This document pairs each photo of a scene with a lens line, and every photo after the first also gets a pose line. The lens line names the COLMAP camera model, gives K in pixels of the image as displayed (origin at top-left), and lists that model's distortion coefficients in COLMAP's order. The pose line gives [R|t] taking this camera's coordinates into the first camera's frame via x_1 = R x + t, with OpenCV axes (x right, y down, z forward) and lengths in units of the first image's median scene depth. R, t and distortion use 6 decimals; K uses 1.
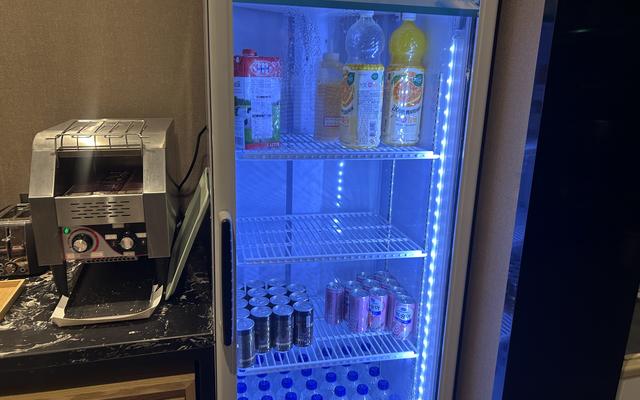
lens RADIAL K [[487.2, 0, 319.2], [0, 487.2, 199.4], [0, 0, 1]] dist [-0.005703, -0.004077]
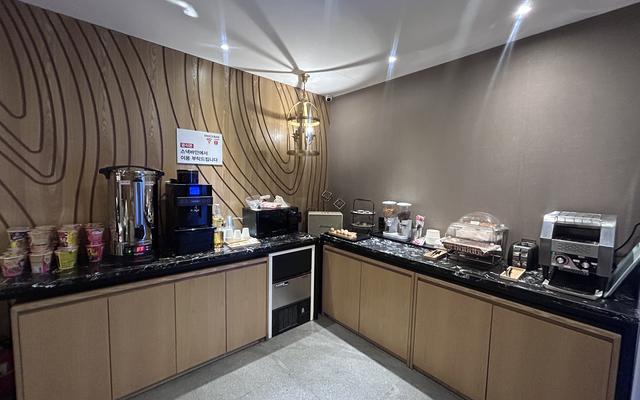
lens RADIAL K [[257.5, 0, 319.9], [0, 257.5, 197.1], [0, 0, 1]] dist [-0.001175, -0.000262]
pose [[0.454134, 0.048212, -0.889628, 0.103372], [-0.226755, 0.971907, -0.063083, 0.137211], [0.861594, 0.230375, 0.452308, -0.711516]]
